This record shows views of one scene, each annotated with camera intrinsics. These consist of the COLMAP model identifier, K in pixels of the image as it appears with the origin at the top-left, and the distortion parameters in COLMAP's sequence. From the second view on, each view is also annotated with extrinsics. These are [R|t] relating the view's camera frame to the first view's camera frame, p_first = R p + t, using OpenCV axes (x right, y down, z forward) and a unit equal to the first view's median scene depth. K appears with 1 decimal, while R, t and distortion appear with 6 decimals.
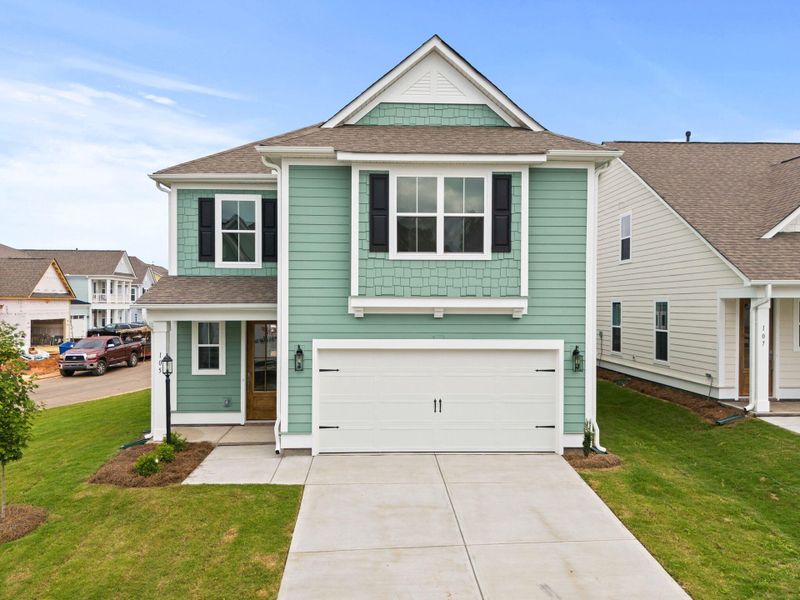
lens RADIAL K [[674.4, 0, 395.1], [0, 674.4, 297.4], [0, 0, 1]] dist [0.043073, -0.035749]
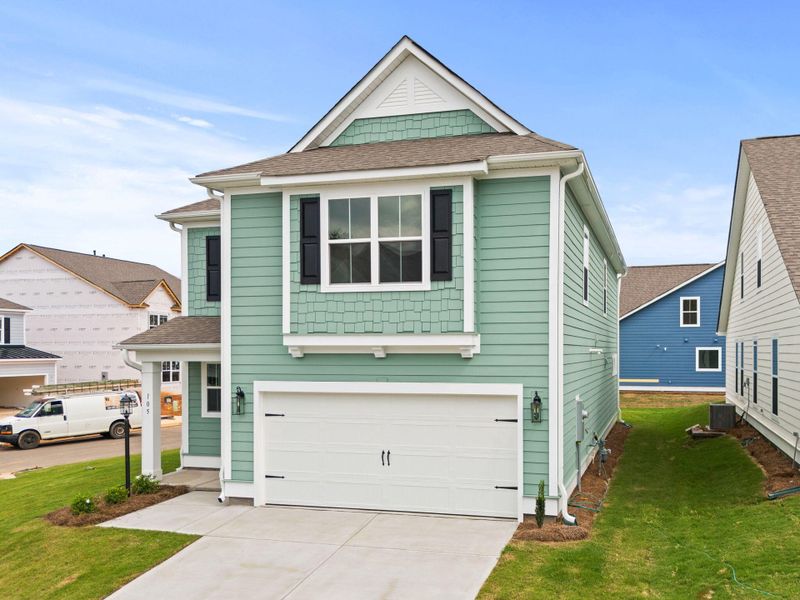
lens RADIAL K [[730.2, 0, 461.0], [0, 730.2, 346.0], [0, 0, 1]] dist [0.022689, 0.000000]
pose [[0.952654, -0.005991, -0.303996, 0.453433], [0.007371, 0.999967, 0.003392, 0.012418], [0.303966, -0.005472, 0.952667, 0.127327]]
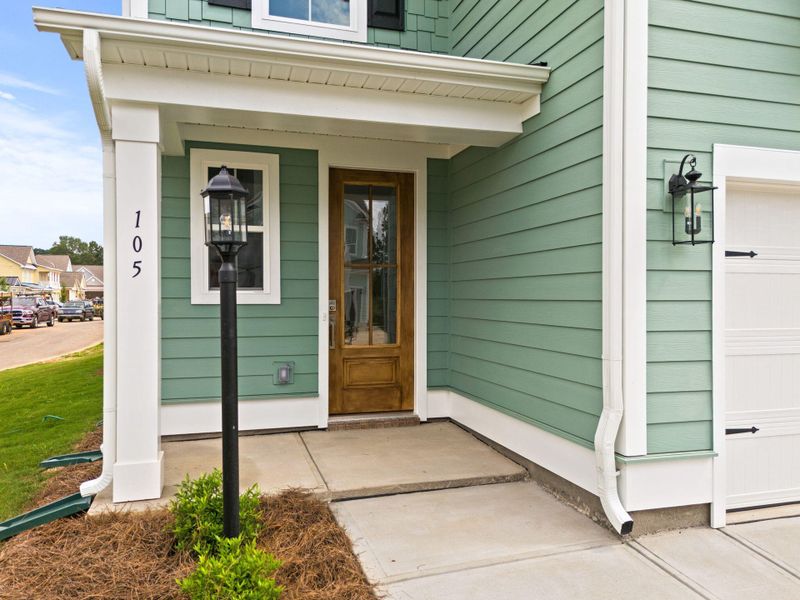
lens RADIAL K [[597.9, 0, 396.3], [0, 597.9, 301.1], [0, 0, 1]] dist [0.004934, 0.001820]
pose [[0.967972, -0.002535, 0.251044, -0.326684], [-0.001711, 0.999859, 0.016695, 0.127674], [-0.251051, -0.016590, 0.967832, 0.773215]]
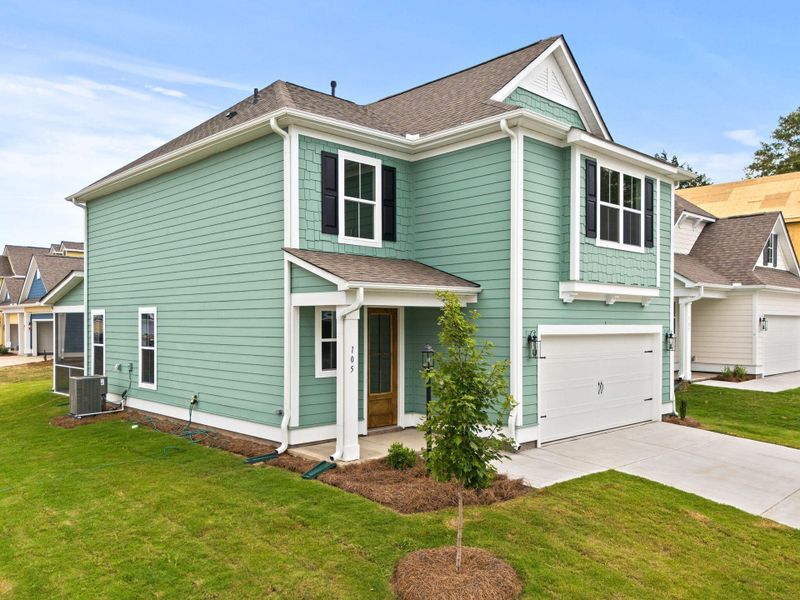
lens RADIAL K [[661.8, 0, 423.8], [0, 661.8, 322.7], [0, 0, 1]] dist [0.012368, -0.009833]
pose [[0.733435, -0.002837, 0.679753, -0.865659], [-0.005940, 0.999926, 0.010583, 0.049961], [-0.679733, -0.011800, 0.733364, 0.429323]]
